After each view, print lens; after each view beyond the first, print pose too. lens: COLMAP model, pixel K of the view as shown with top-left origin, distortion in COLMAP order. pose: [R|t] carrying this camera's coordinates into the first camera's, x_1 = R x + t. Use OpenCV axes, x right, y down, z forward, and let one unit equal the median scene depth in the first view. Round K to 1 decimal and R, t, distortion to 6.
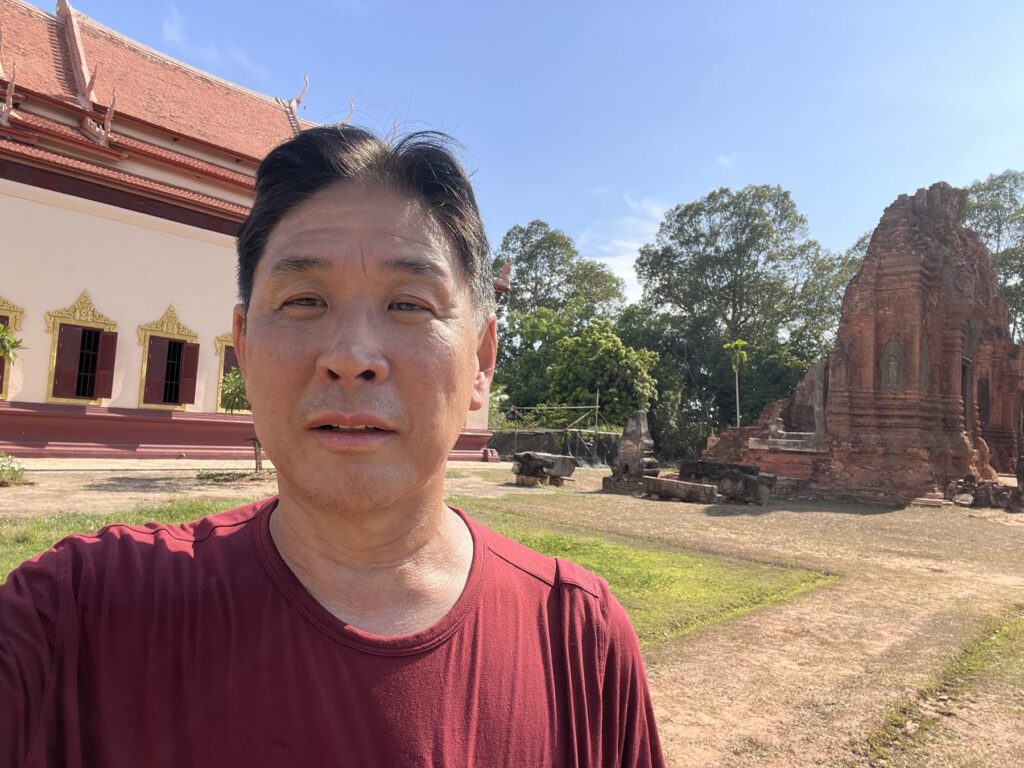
lens RADIAL K [[713.8, 0, 512.0], [0, 713.8, 384.0], [0, 0, 1]] dist [0.002382, -0.002655]
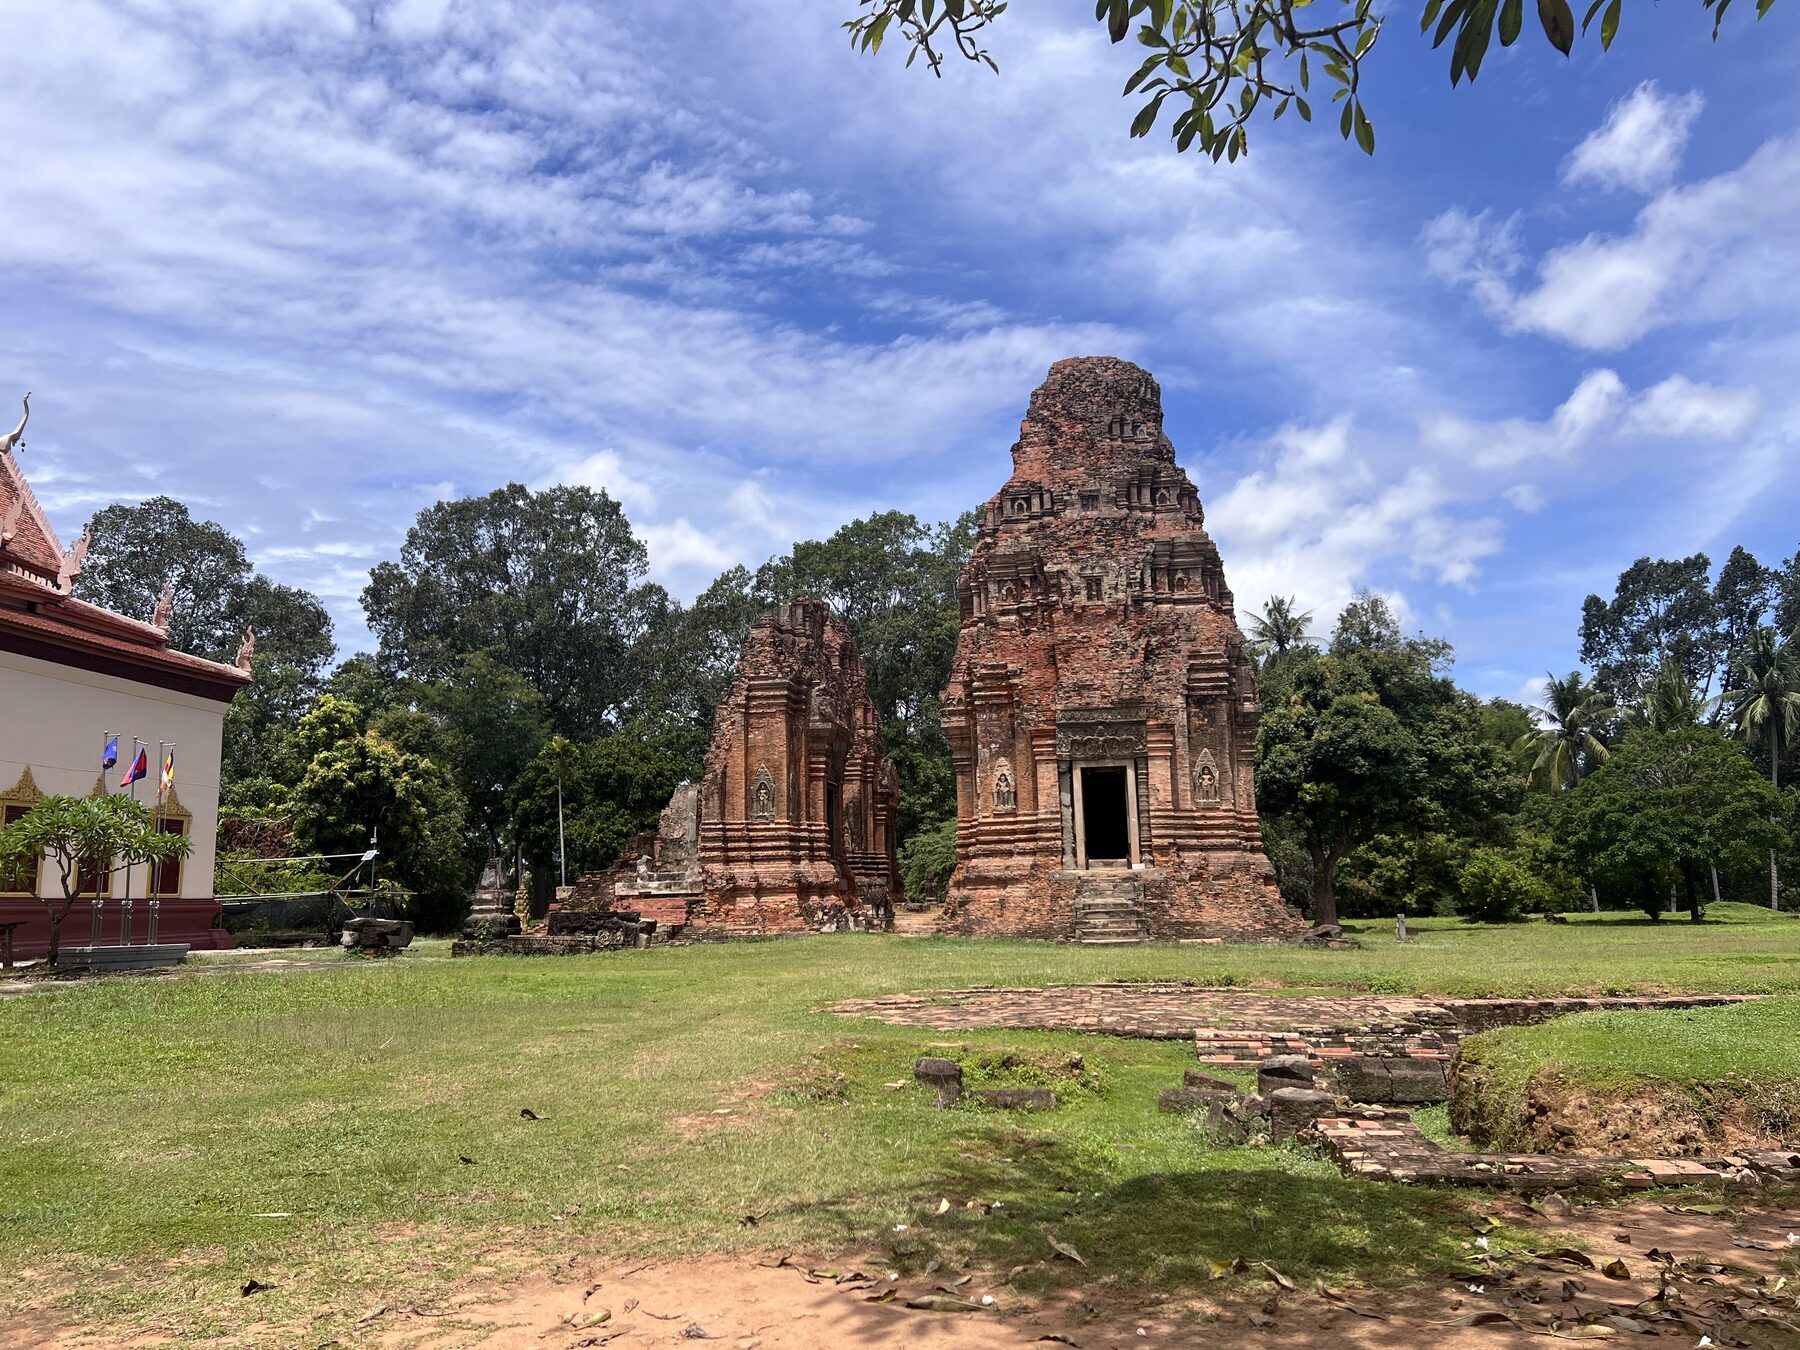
lens RADIAL K [[1254.8, 0, 900.0], [0, 1254.8, 675.0], [0, 0, 1]] dist [0.002382, -0.002655]
pose [[0.827285, 0.020542, 0.561406, -0.228825], [0.031551, 0.996055, -0.082939, -0.035834], [-0.560895, 0.086327, 0.823373, -0.436724]]
